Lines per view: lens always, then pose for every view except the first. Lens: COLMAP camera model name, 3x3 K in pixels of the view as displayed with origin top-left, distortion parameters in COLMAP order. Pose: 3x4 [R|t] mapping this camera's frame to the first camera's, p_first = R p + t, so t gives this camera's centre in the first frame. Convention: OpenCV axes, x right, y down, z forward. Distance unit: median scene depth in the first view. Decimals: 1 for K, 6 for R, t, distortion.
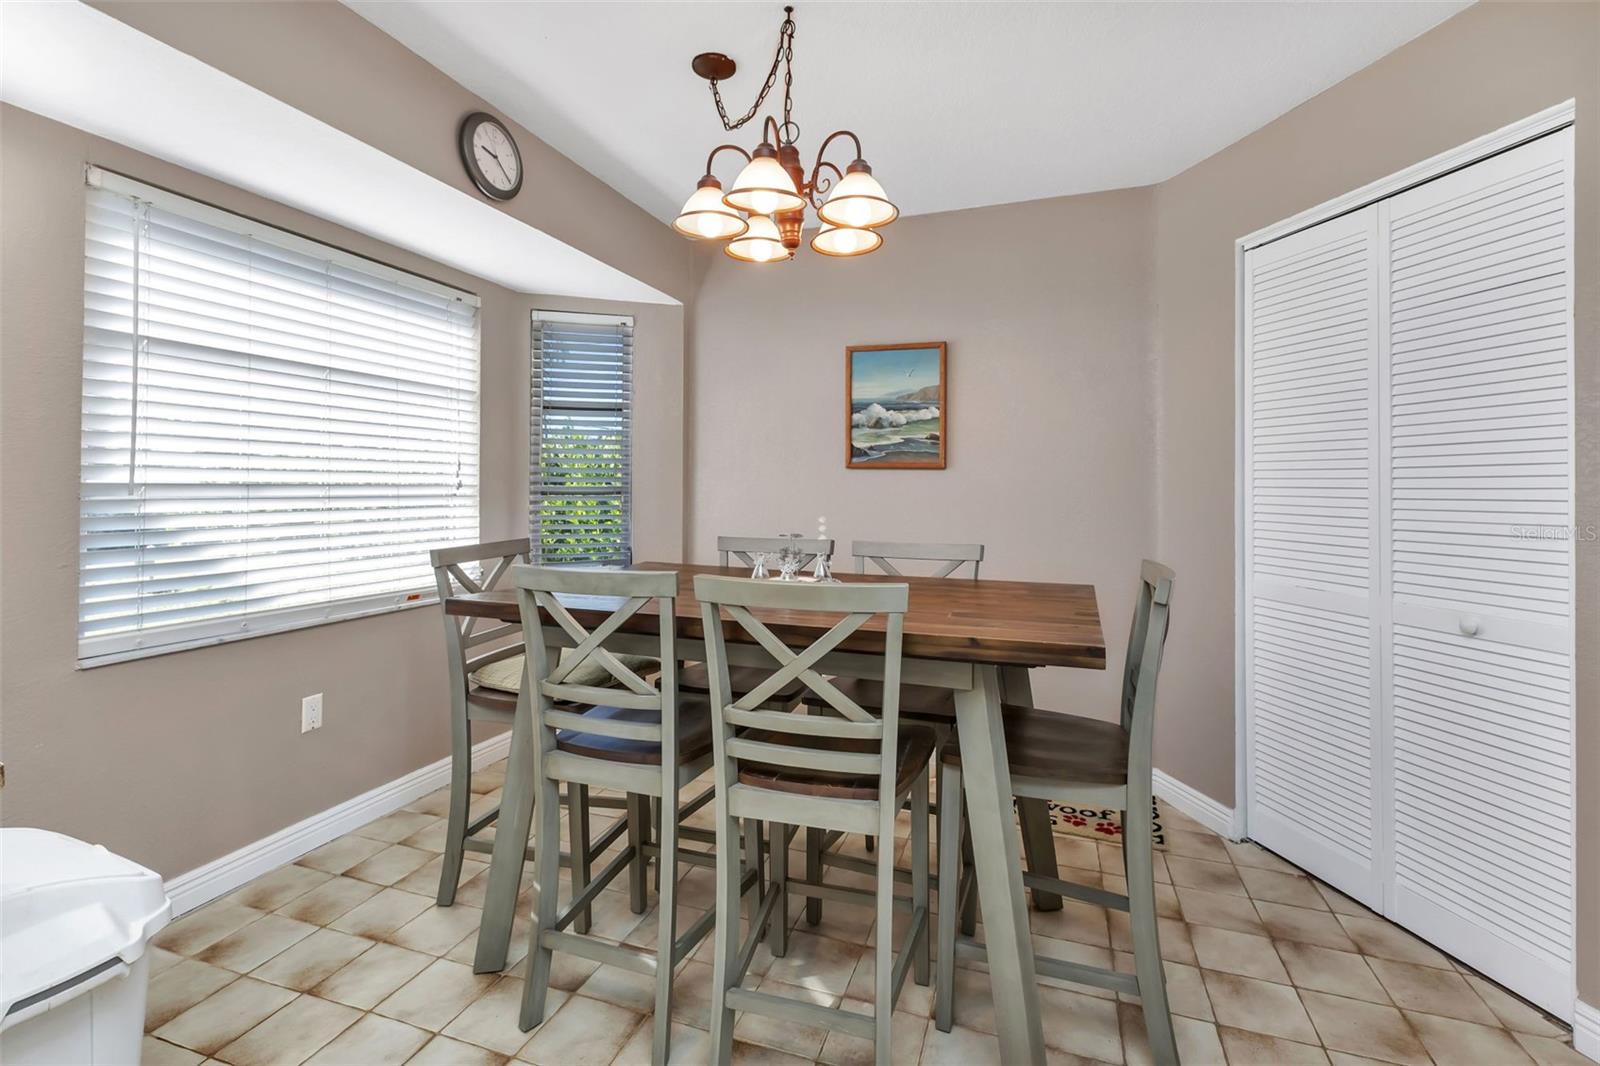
lens RADIAL K [[733.8, 0, 795.9], [0, 733.8, 489.2], [0, 0, 1]] dist [0.011893, -0.000287]
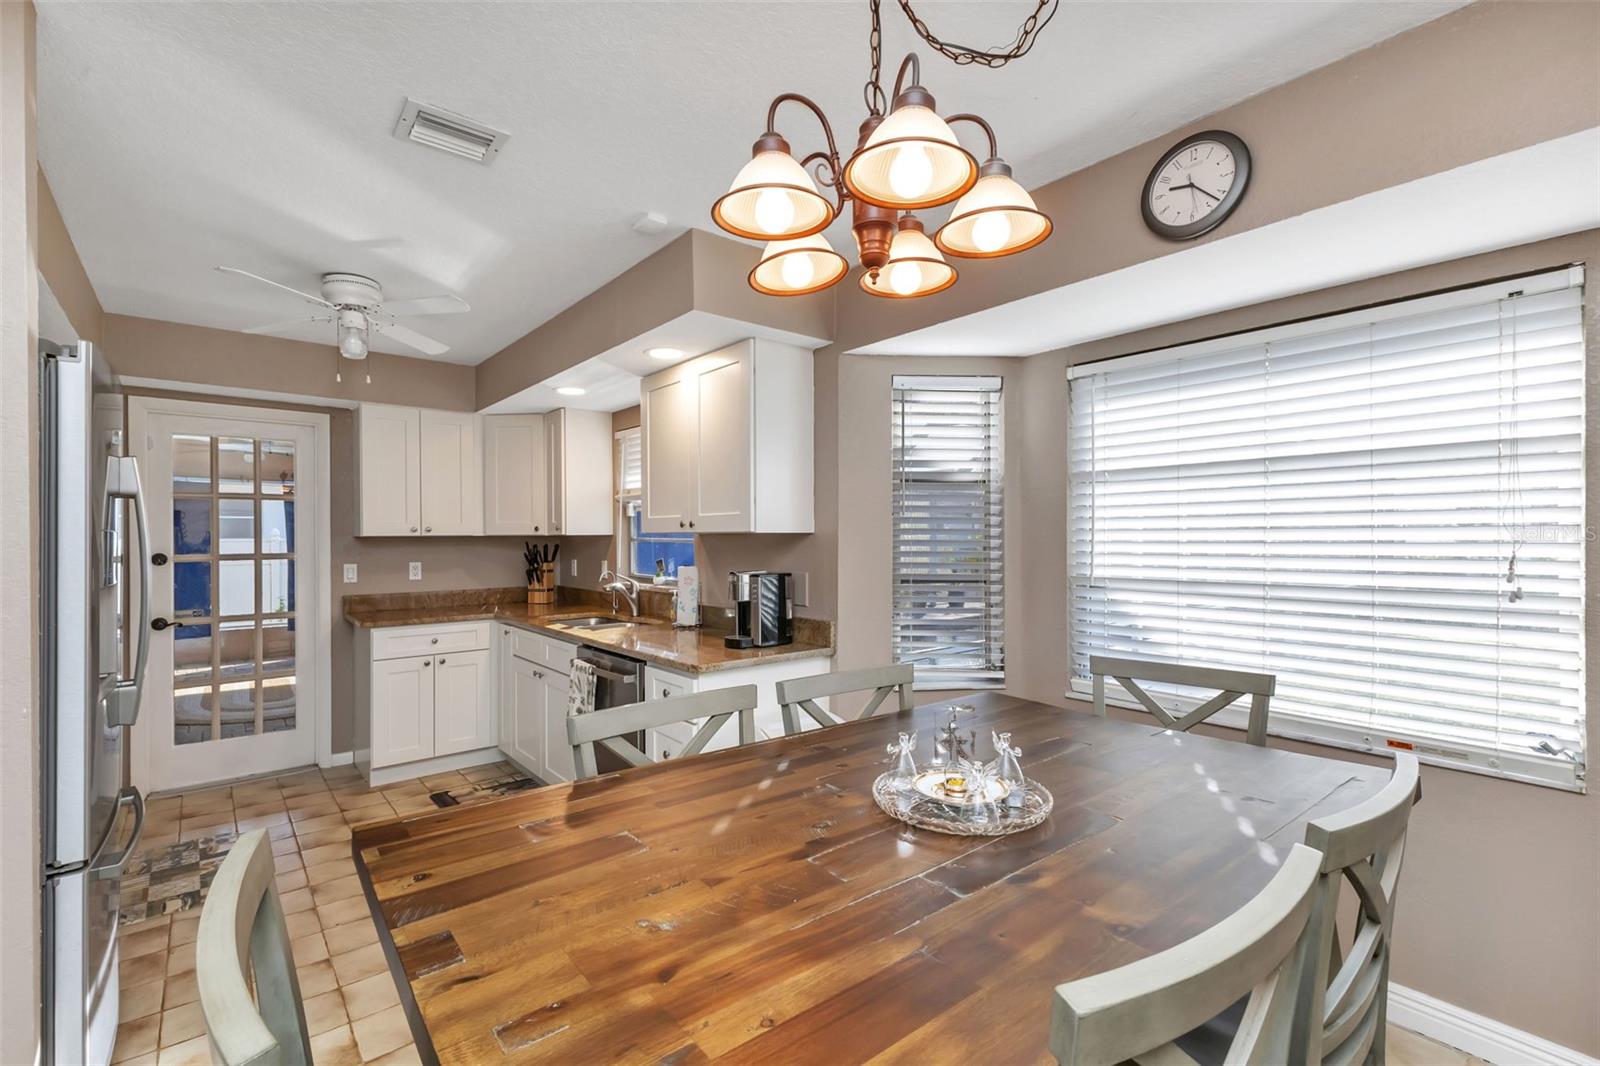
lens RADIAL K [[733.8, 0, 792.4], [0, 733.8, 536.7], [0, 0, 1]] dist [0.011893, -0.000287]
pose [[-0.520228, -0.006284, -0.854004, 0.376763], [-0.003906, 0.999980, -0.004979, -0.046970], [0.854018, 0.000746, -0.520242, 0.775173]]
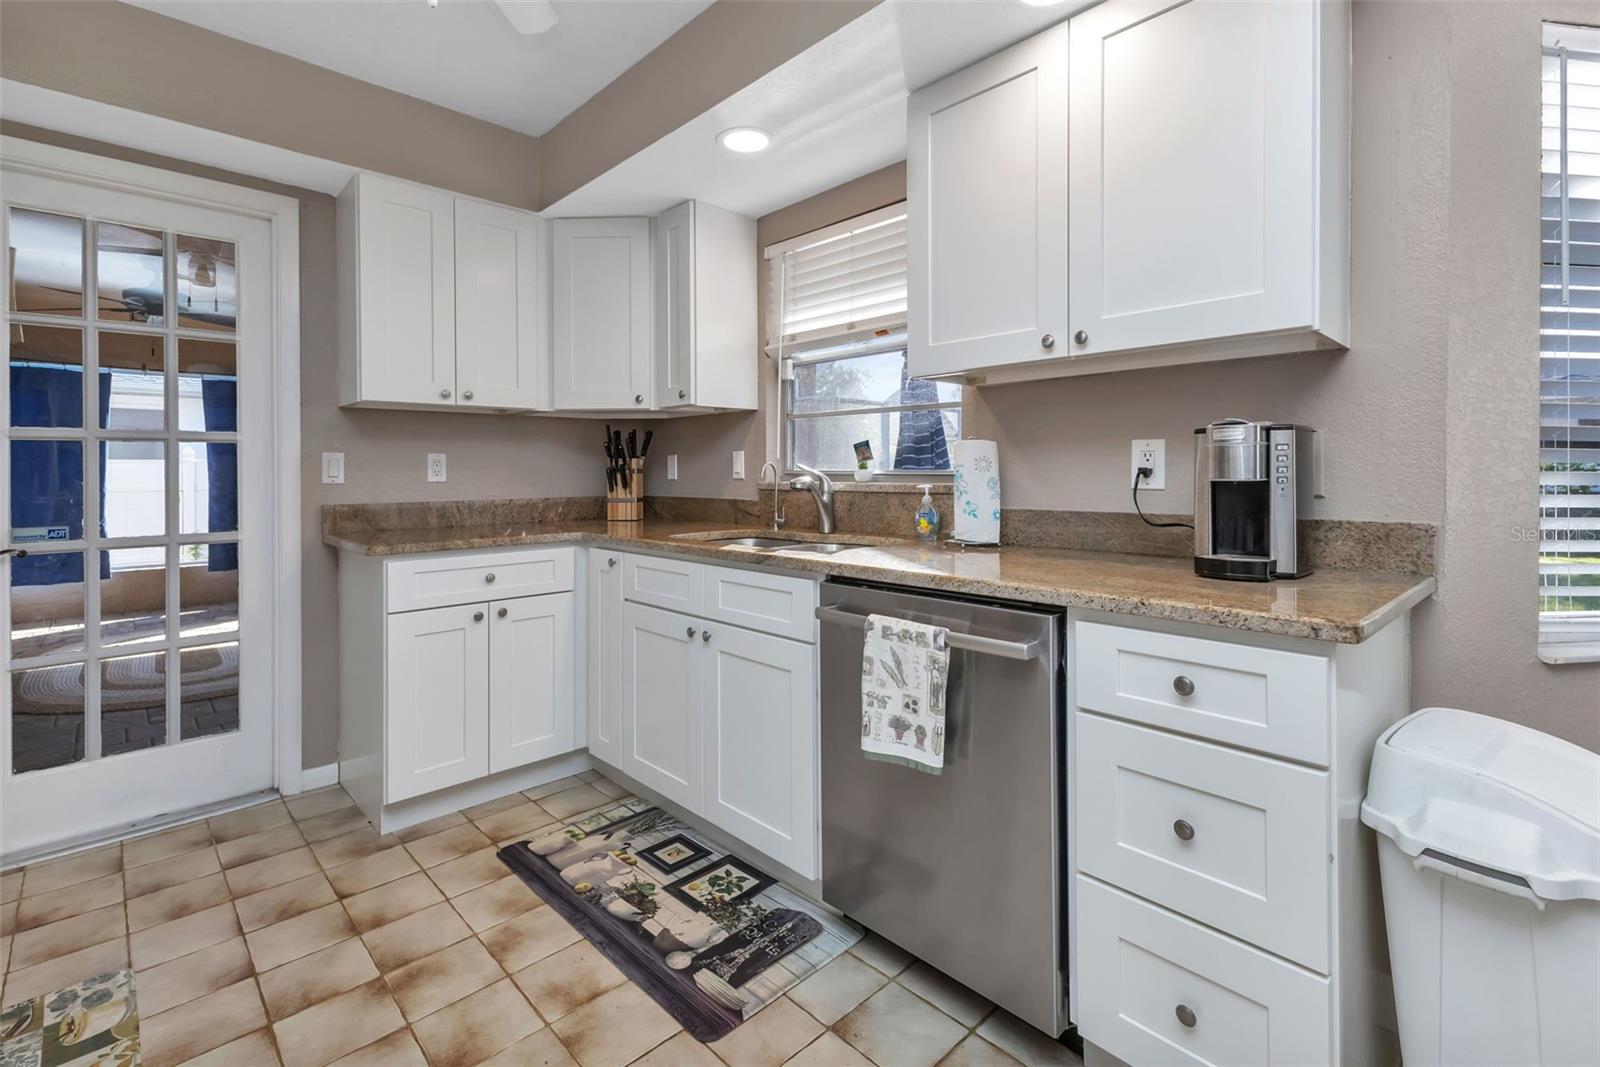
lens RADIAL K [[733.8, 0, 792.4], [0, 733.8, 471.4], [0, 0, 1]] dist [0.011893, -0.000287]
pose [[-0.454007, -0.008126, -0.890961, 0.133062], [-0.001636, 0.999964, -0.008286, 0.028637], [0.890997, -0.002305, -0.454004, 0.184221]]
